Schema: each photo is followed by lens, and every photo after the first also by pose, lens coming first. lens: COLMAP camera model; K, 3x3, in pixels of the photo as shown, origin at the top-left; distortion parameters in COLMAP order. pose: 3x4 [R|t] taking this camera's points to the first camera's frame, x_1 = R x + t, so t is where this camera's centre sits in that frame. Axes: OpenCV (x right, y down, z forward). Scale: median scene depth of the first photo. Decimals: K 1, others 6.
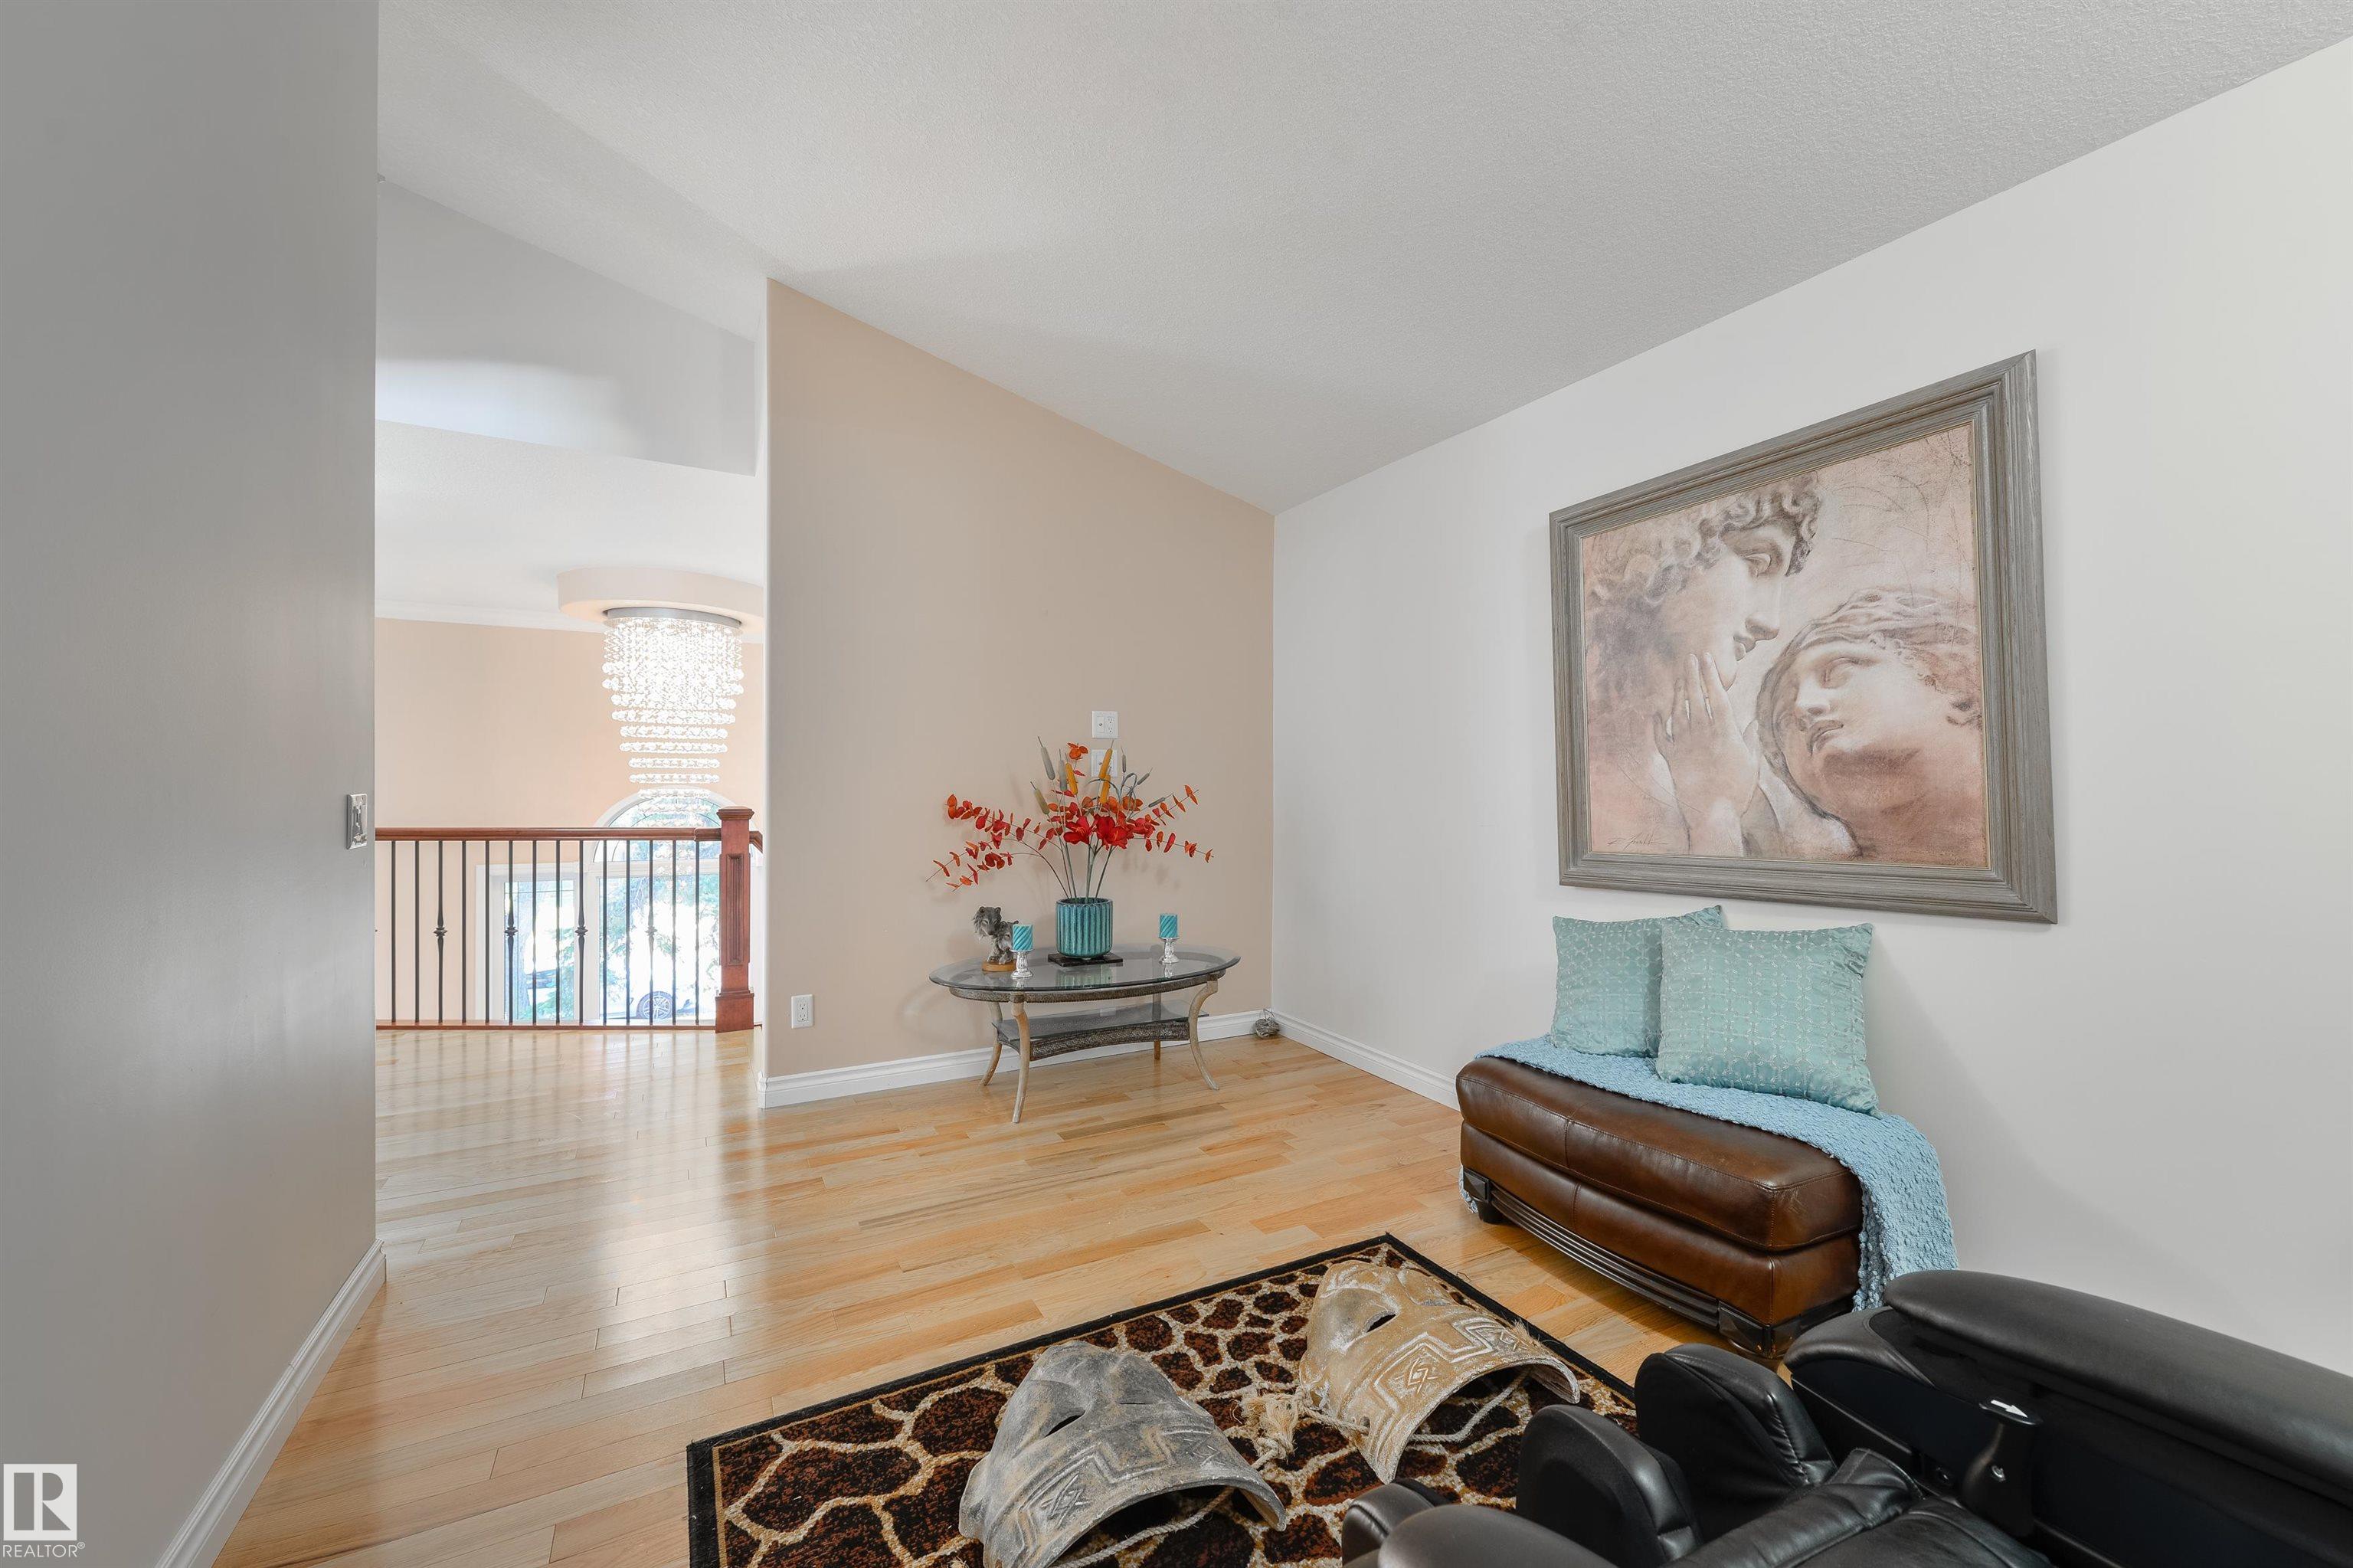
lens RADIAL K [[934.3, 0, 1189.6], [0, 934.3, 778.6], [0, 0, 1]] dist [0.011395, -0.000002]
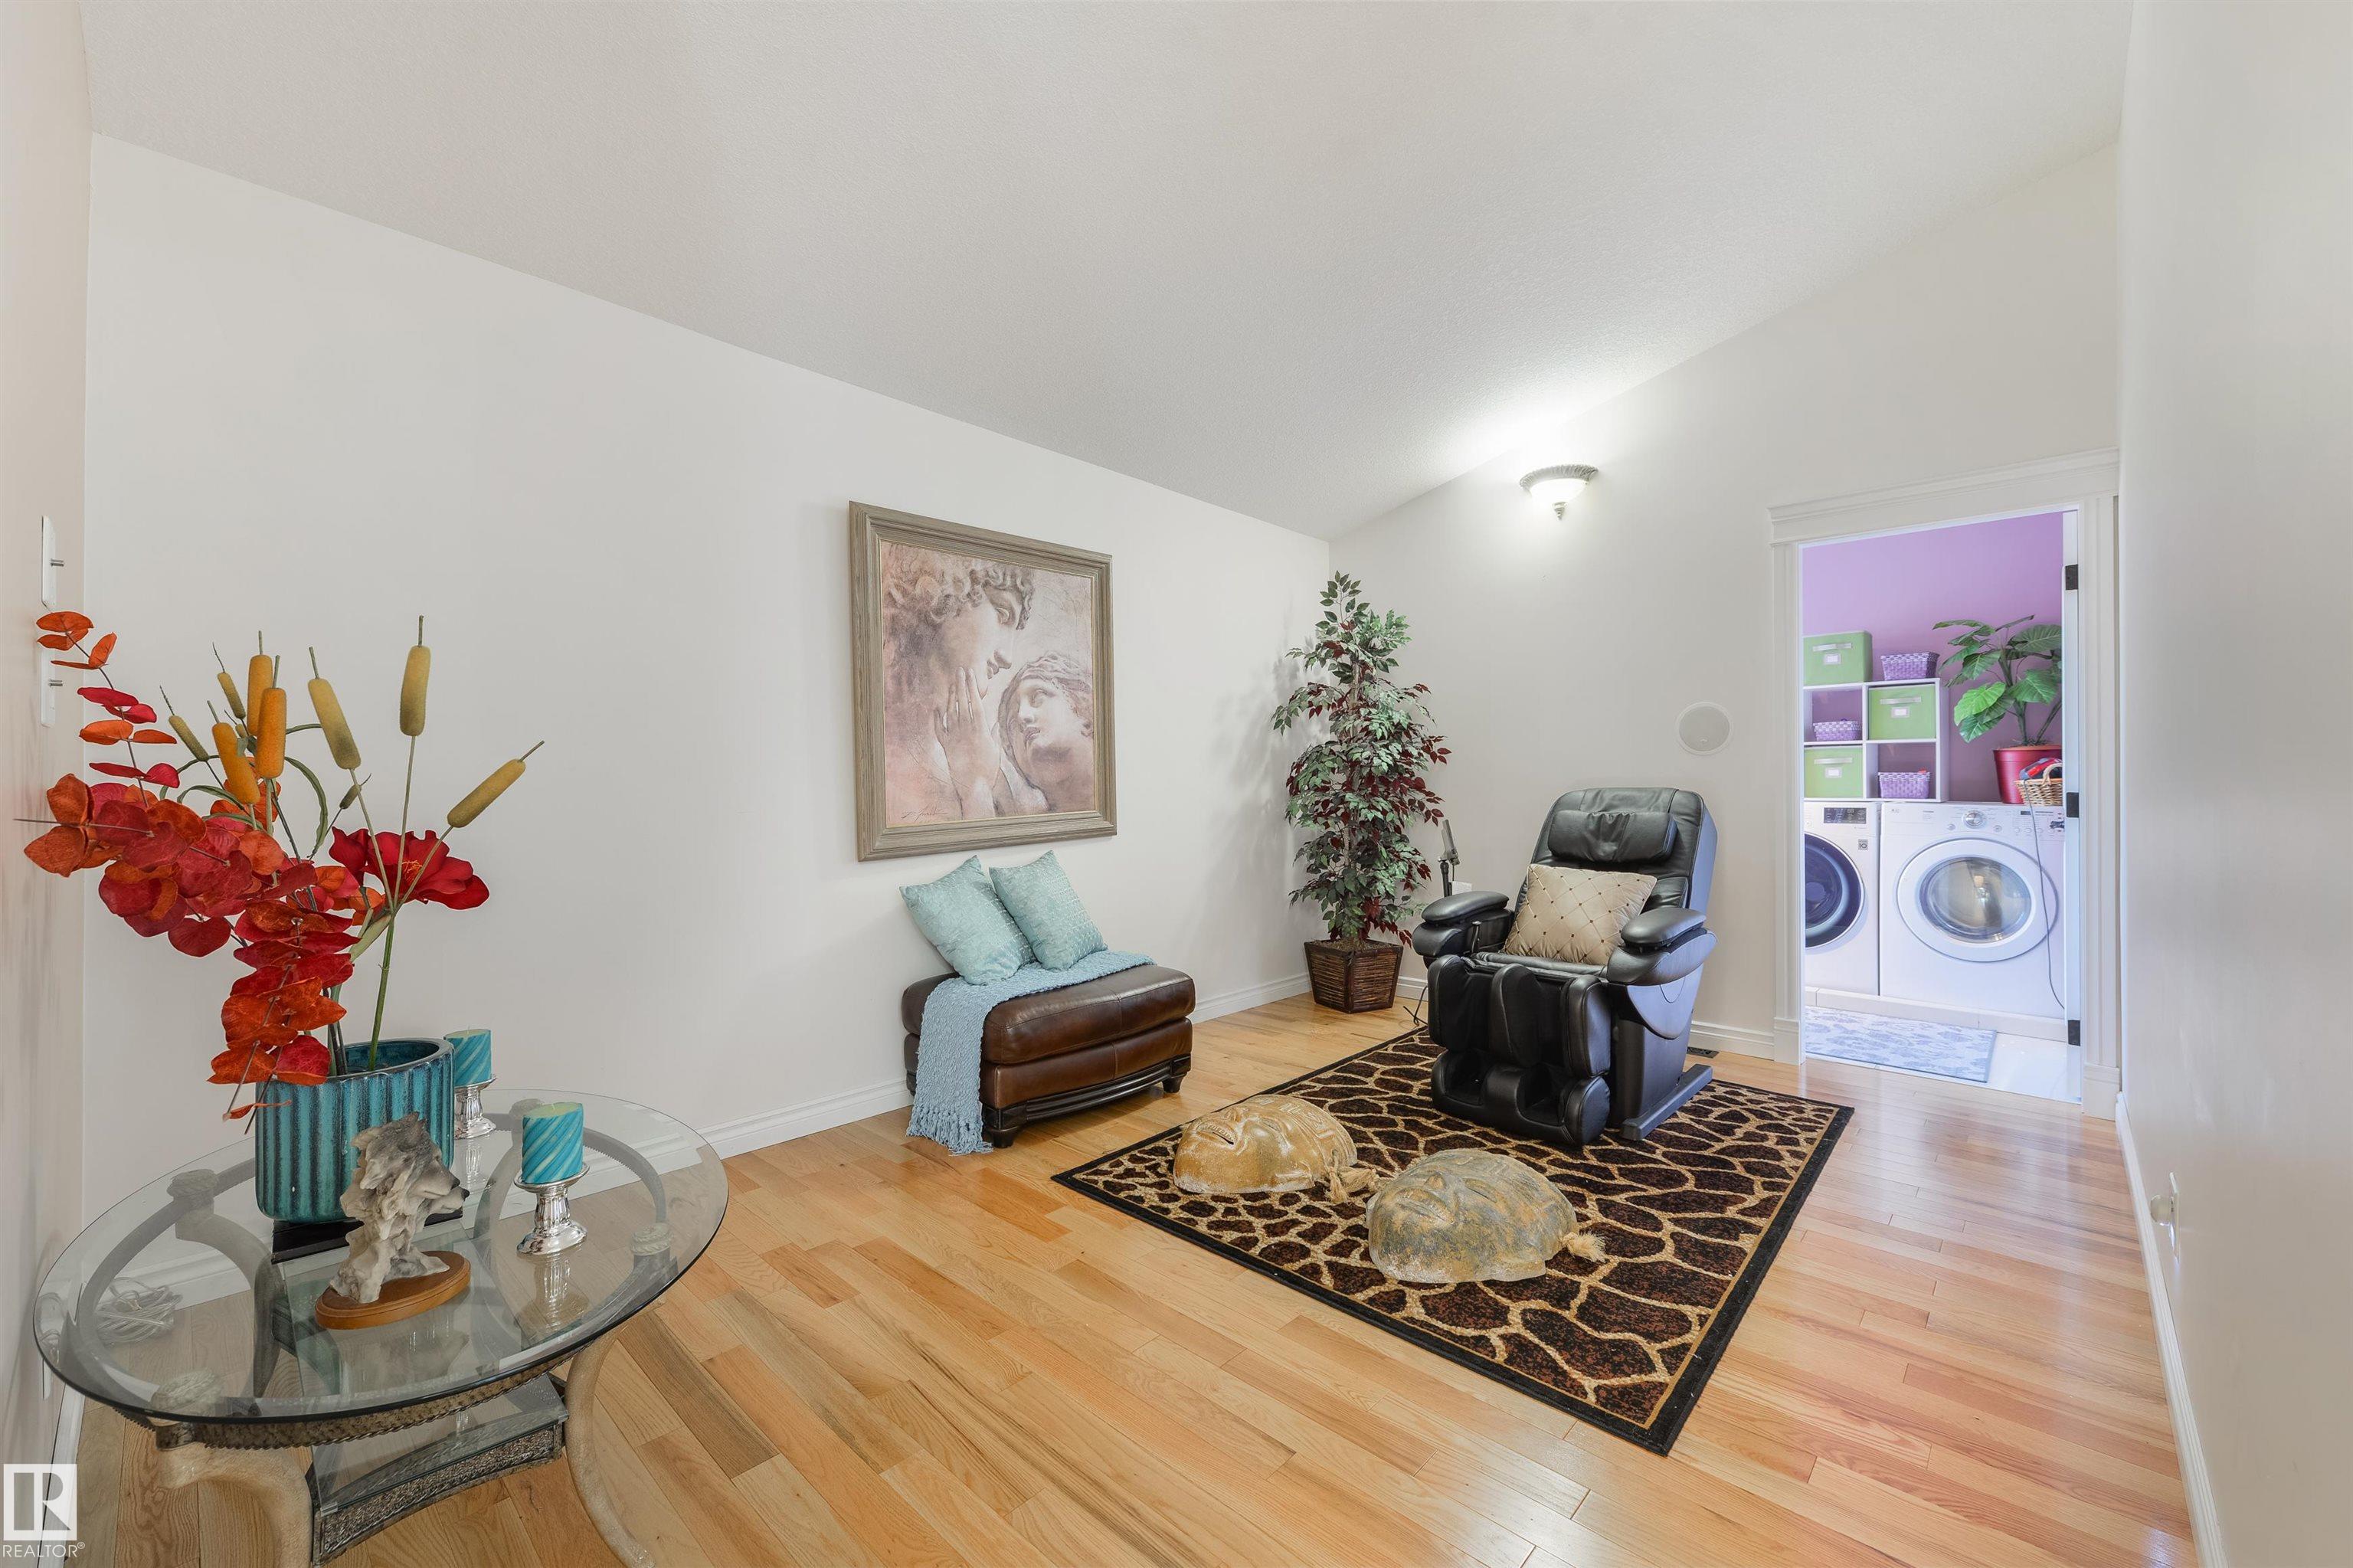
lens RADIAL K [[934.3, 0, 1189.6], [0, 934.3, 778.6], [0, 0, 1]] dist [0.011395, -0.000002]
pose [[-0.323152, -0.003385, 0.946341, -0.902131], [-0.006331, 0.999979, 0.001415, 0.021354], [-0.946326, -0.005534, -0.323166, 1.250042]]
